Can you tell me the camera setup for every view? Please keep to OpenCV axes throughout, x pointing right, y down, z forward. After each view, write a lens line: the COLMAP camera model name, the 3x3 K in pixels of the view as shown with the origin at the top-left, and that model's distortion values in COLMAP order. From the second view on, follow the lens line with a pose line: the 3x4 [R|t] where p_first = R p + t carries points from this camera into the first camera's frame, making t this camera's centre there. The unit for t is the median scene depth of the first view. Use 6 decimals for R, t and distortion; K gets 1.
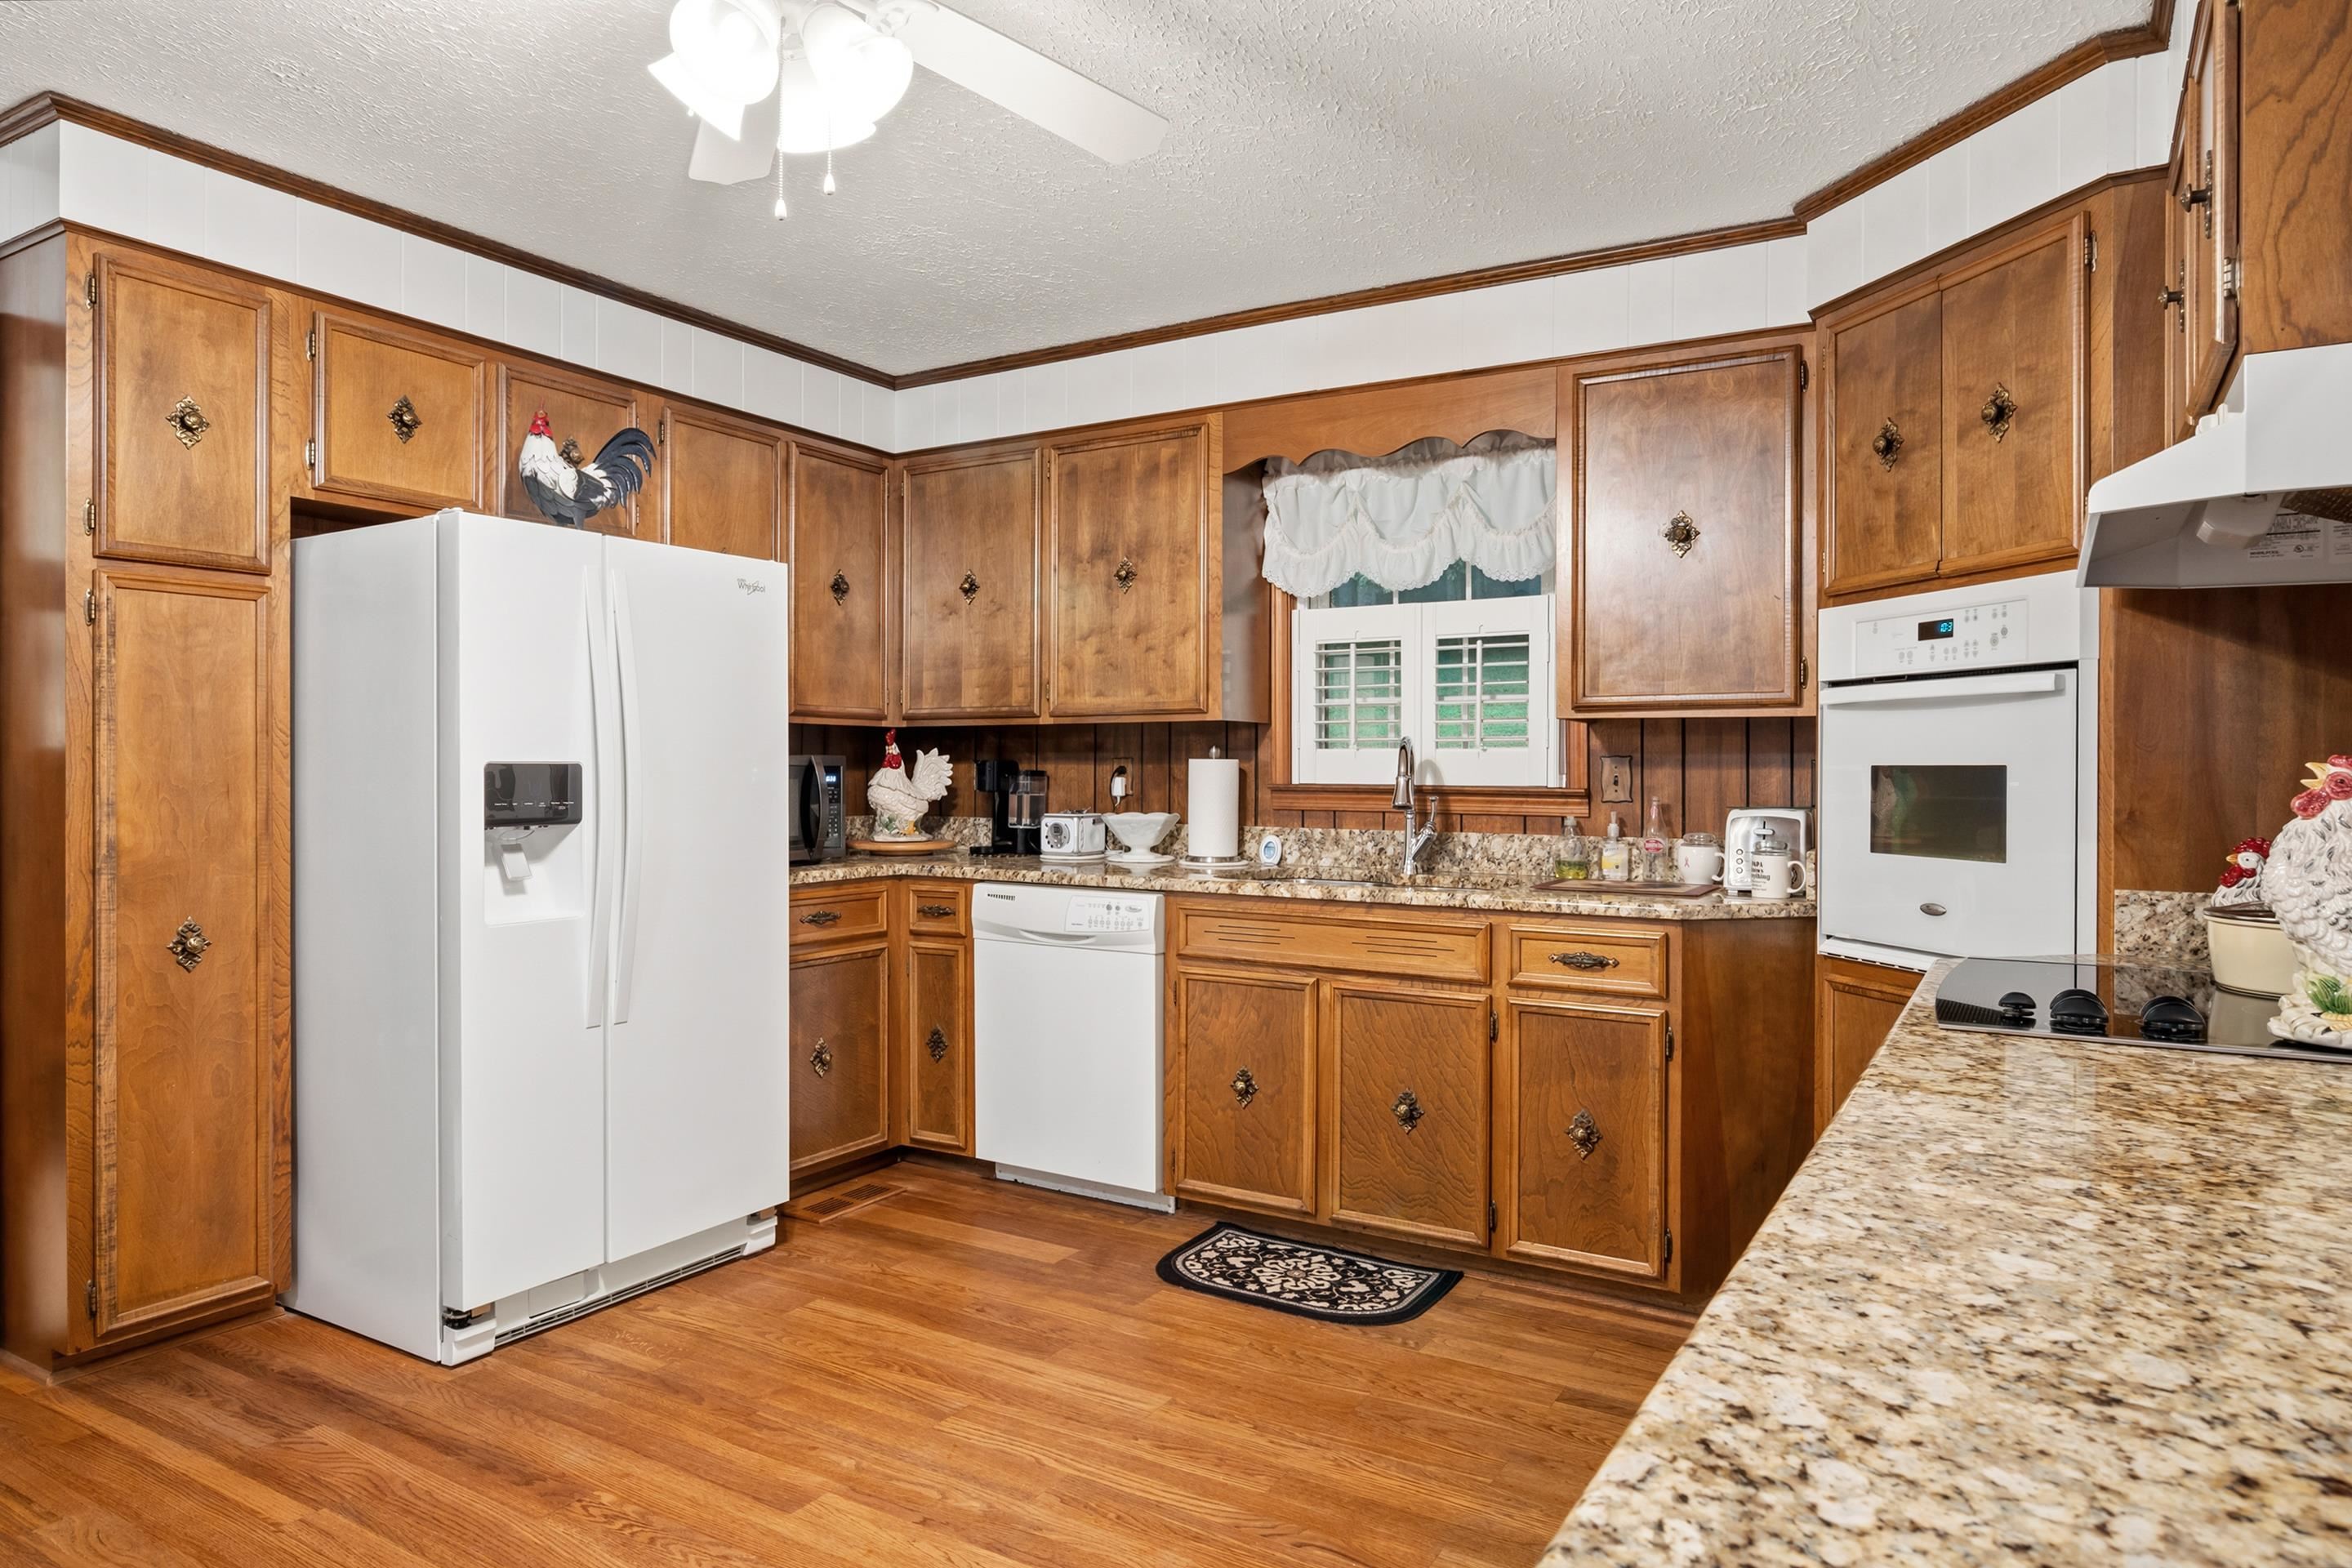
lens RADIAL K [[1426.9, 0, 1165.6], [0, 1426.9, 781.5], [0, 0, 1]] dist [0.006585, -0.014786]
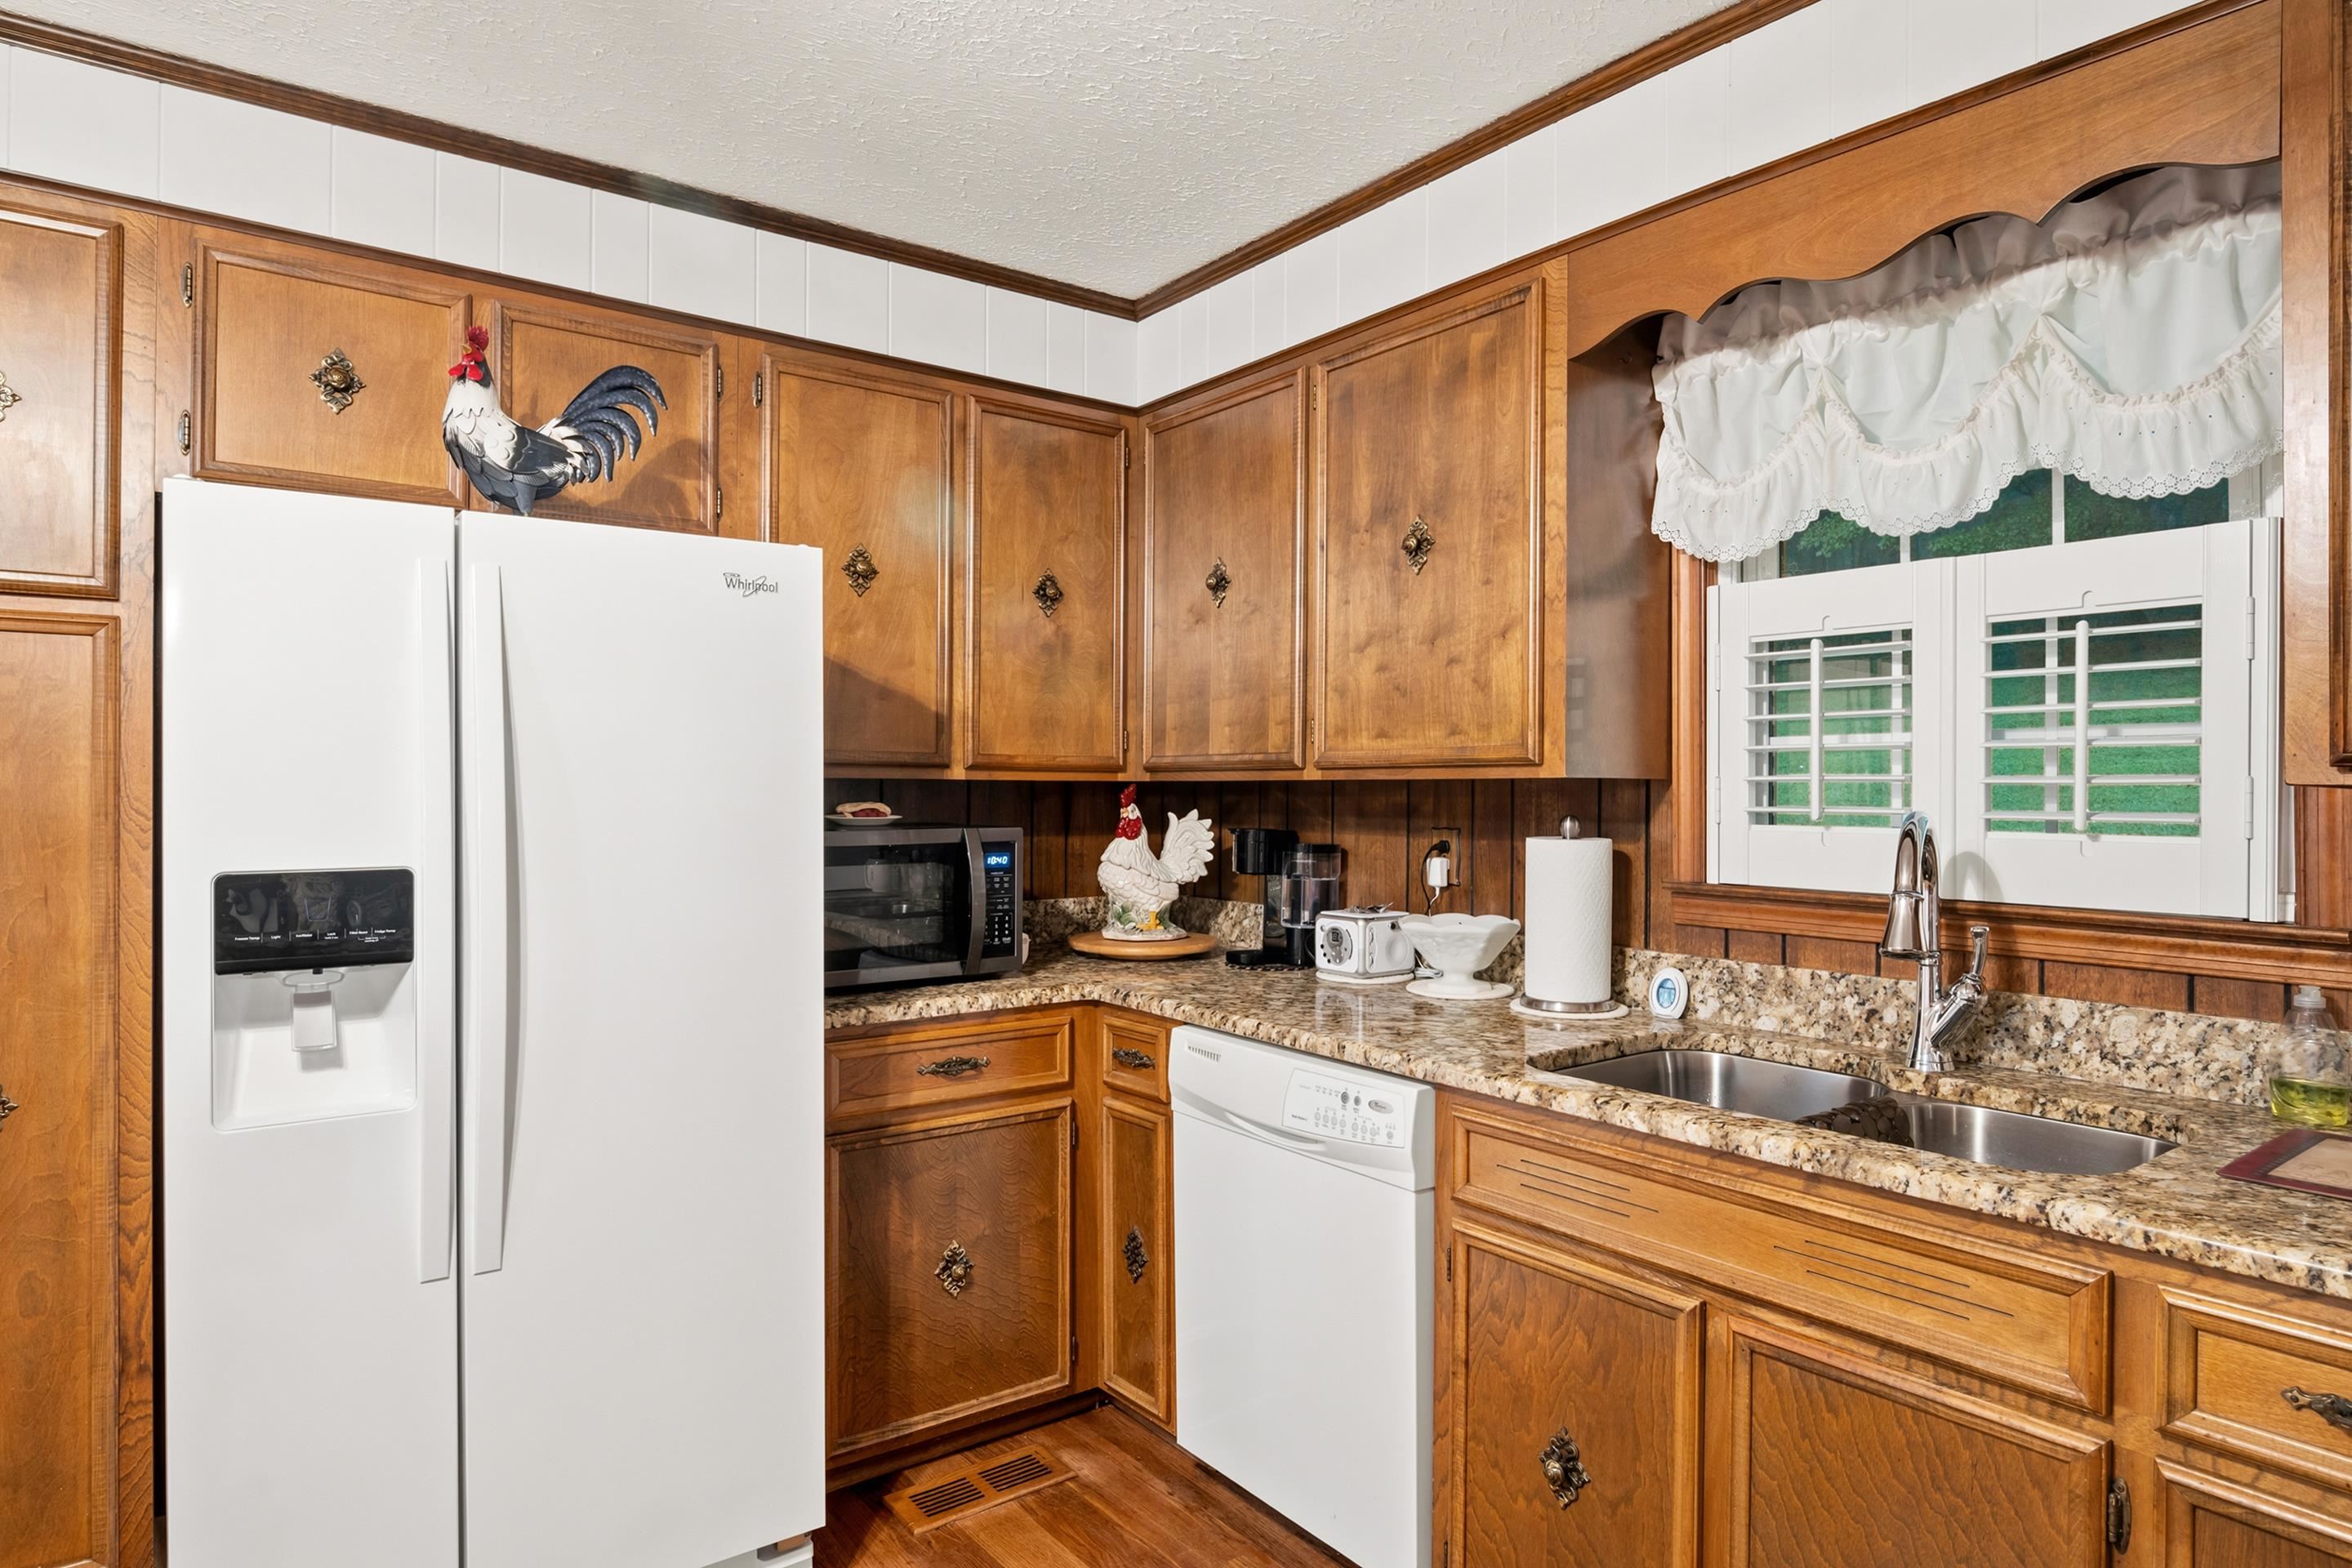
lens RADIAL K [[1338.9, 0, 1161.4], [0, 1338.9, 793.9], [0, 0, 1]] dist [-0.001591, -0.010721]
pose [[0.925665, 0.002245, -0.378337, 0.095288], [-0.004167, 0.999982, -0.004262, -0.033800], [0.378321, 0.005522, 0.925658, 0.432767]]
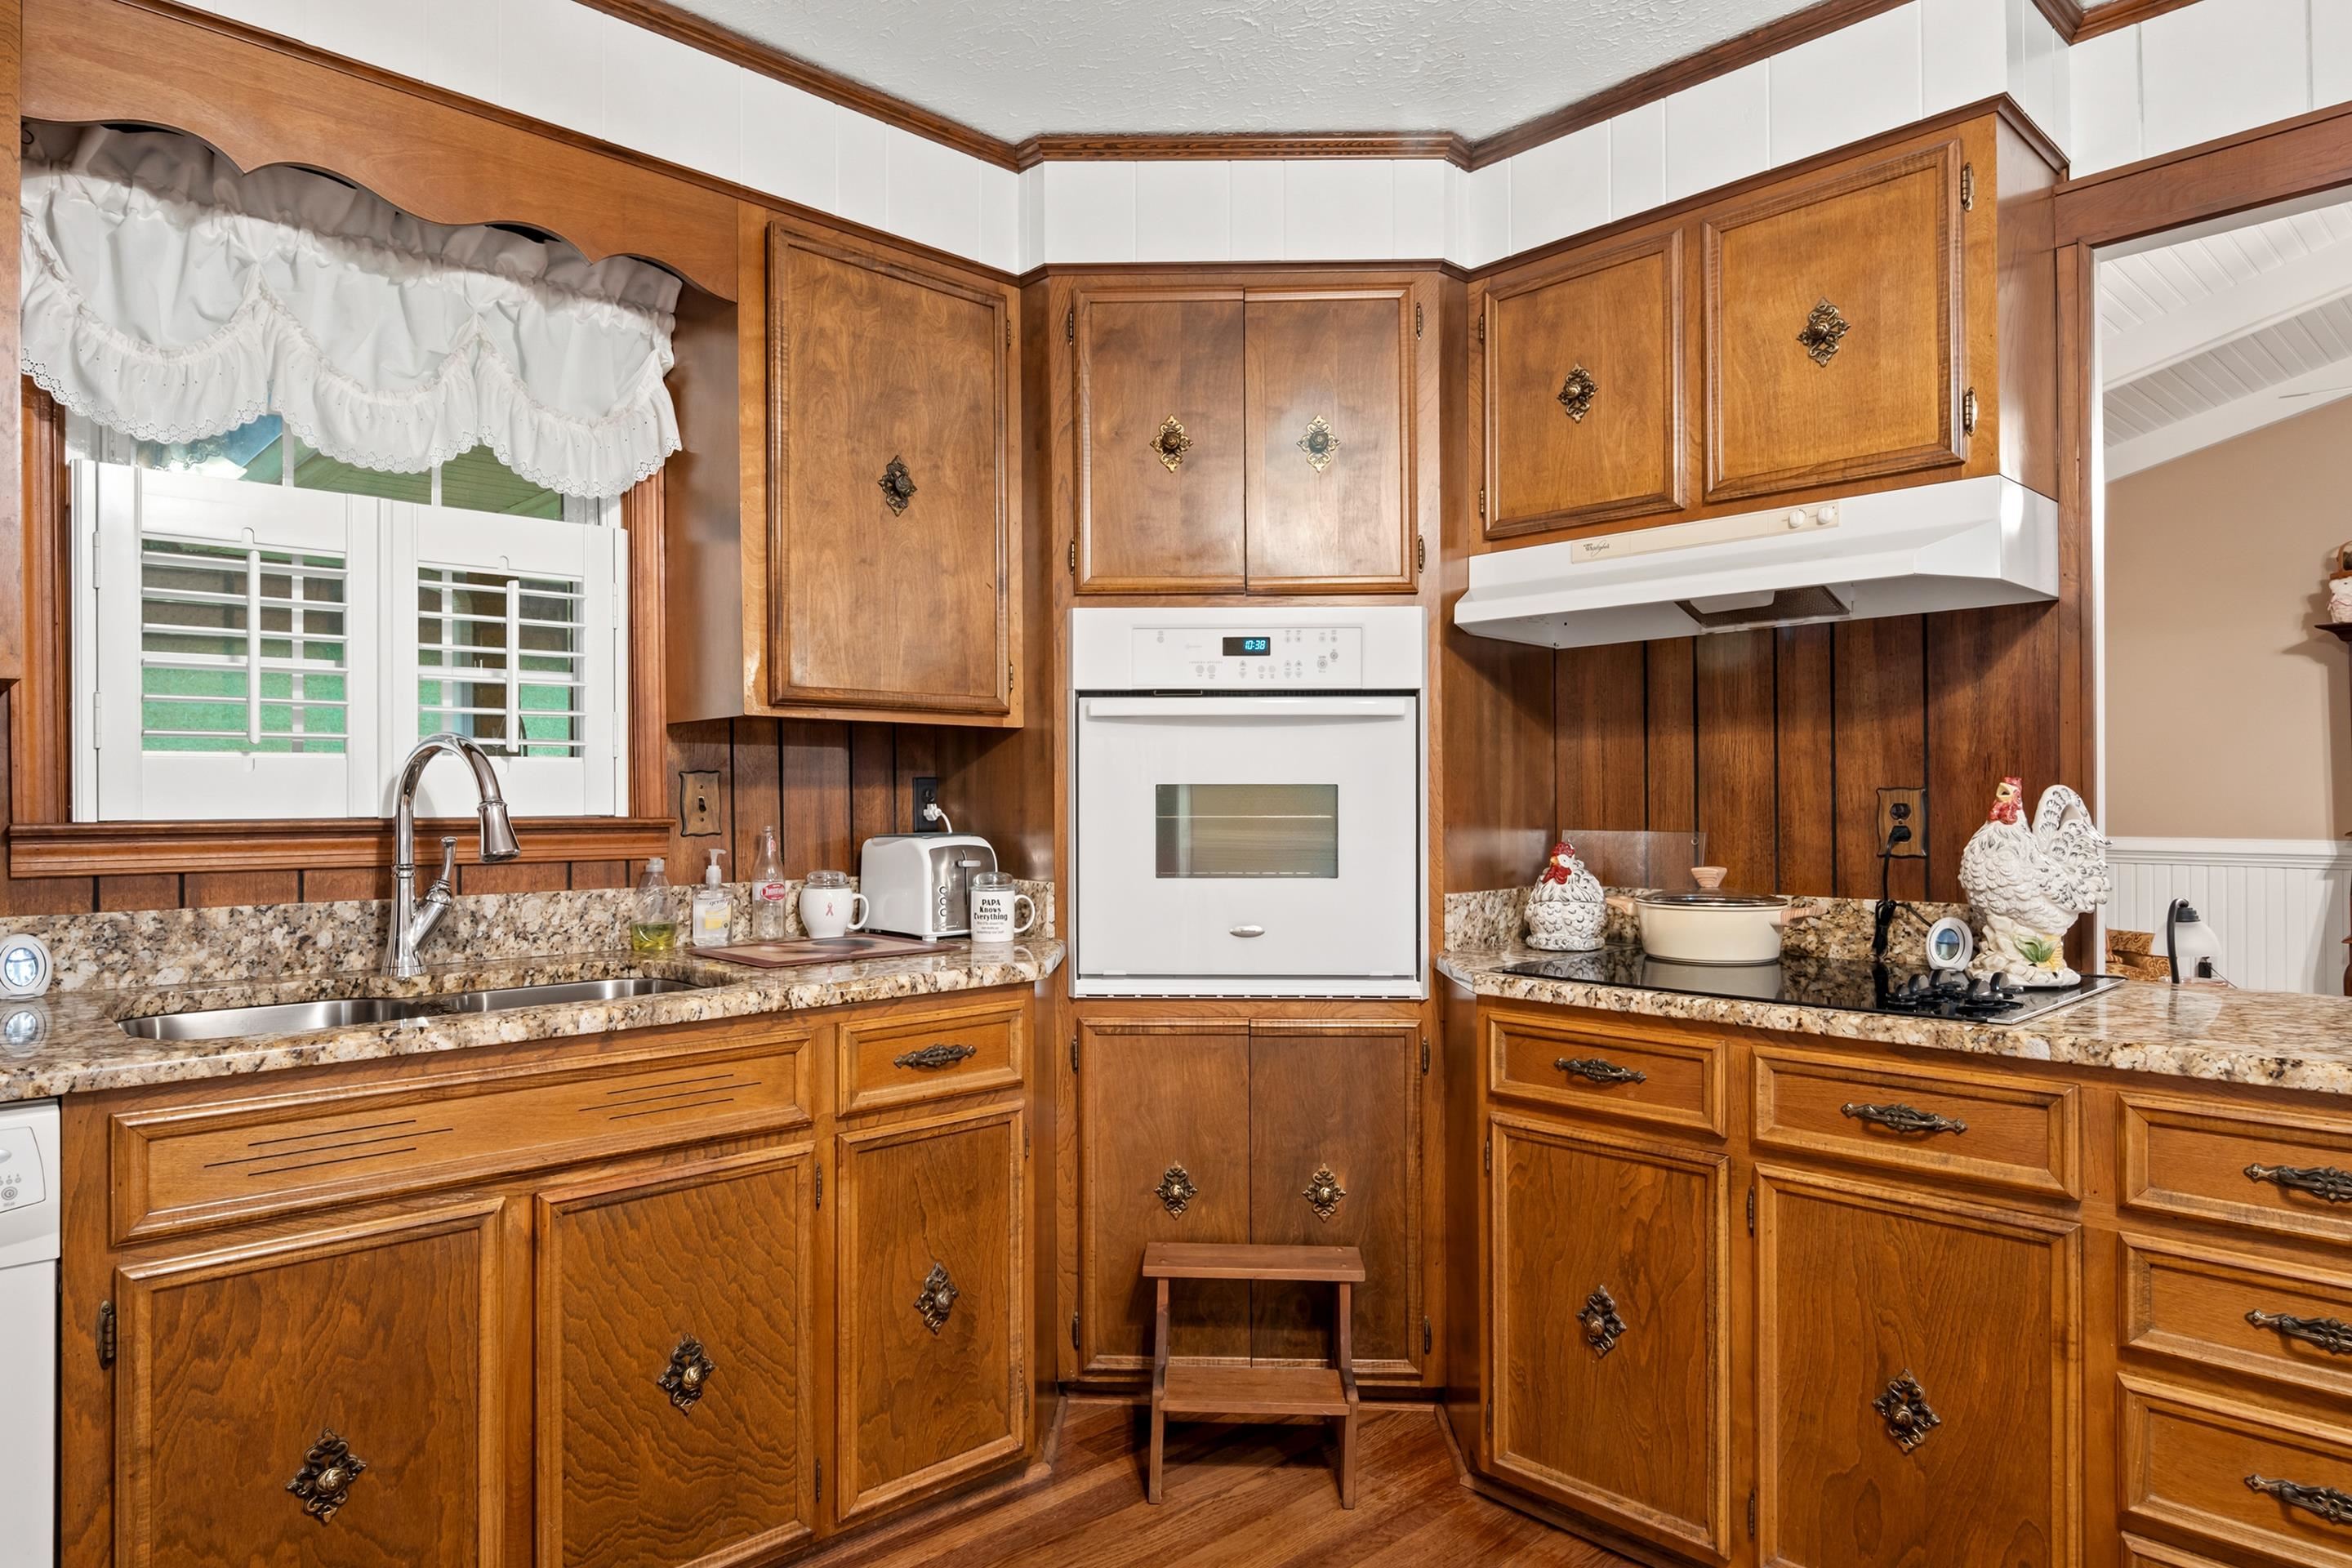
lens RADIAL K [[1392.0, 0, 1157.2], [0, 1392.0, 788.6], [0, 0, 1]] dist [-0.002534, -0.003500]
pose [[0.269117, -0.003221, 0.963102, -0.278284], [0.009985, 0.999950, 0.000554, -0.006659], [-0.963056, 0.009468, 0.269135, 0.560997]]
